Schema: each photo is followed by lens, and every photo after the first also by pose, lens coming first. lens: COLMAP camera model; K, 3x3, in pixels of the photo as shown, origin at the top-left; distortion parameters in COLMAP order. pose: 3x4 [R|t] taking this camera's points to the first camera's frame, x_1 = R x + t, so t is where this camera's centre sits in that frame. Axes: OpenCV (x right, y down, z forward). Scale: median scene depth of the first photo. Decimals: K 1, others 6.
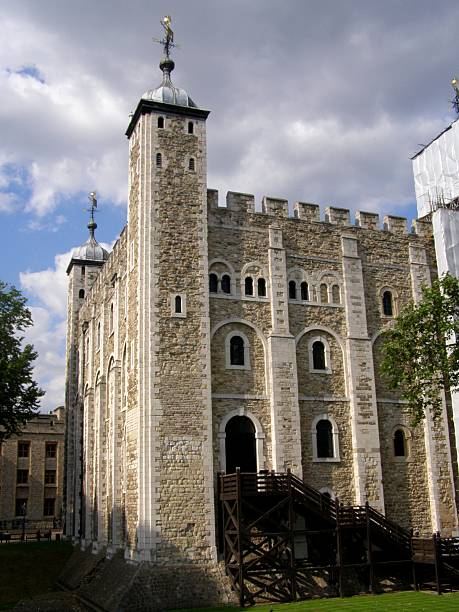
lens RADIAL K [[722.0, 0, 231.3], [0, 722.0, 308.9], [0, 0, 1]] dist [-0.130843, 0.017436]
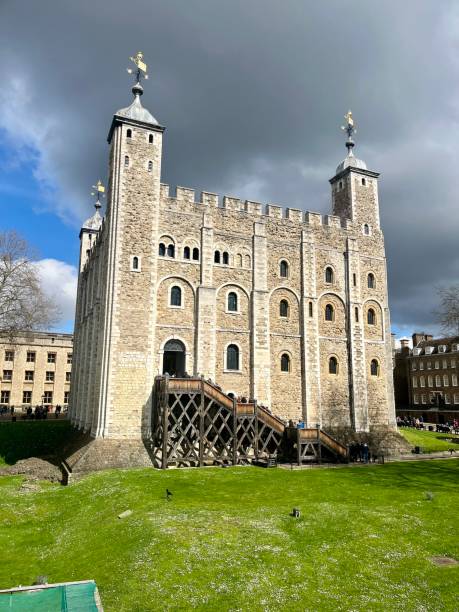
lens RADIAL K [[478.6, 0, 229.5], [0, 478.6, 306.0], [0, 0, 1]] dist [0.147906, -0.338984]
pose [[0.998882, 0.043463, 0.018600, 0.098520], [-0.044753, 0.996125, 0.075713, -0.001098], [-0.015237, -0.076461, 0.996956, 0.007759]]
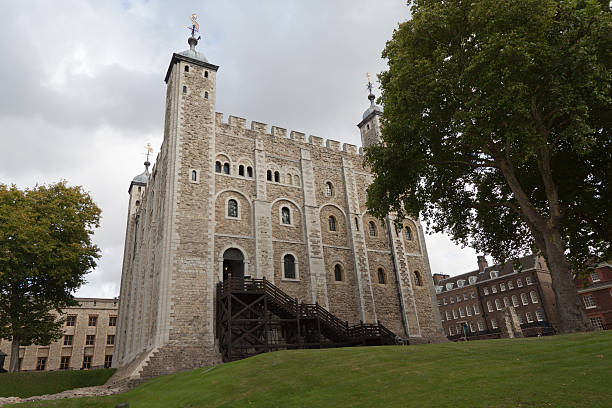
lens RADIAL K [[421.1, 0, 306.0], [0, 421.1, 204.0], [0, 0, 1]] dist [0.021725, -0.000920]
pose [[0.990132, 0.011427, 0.139672, 0.036265], [0.009306, 0.989108, -0.146894, 0.178969], [-0.139829, 0.146744, 0.979241, 0.087053]]
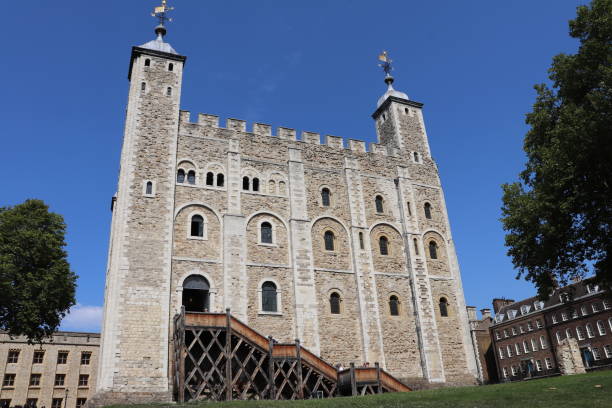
lens RADIAL K [[521.3, 0, 306.0], [0, 521.3, 204.0], [0, 0, 1]] dist [-0.129151, 0.016421]
pose [[0.999409, -0.023475, 0.025104, 0.171729], [0.027484, 0.984427, -0.173630, 0.178722], [-0.020637, 0.174218, 0.984491, 0.094750]]
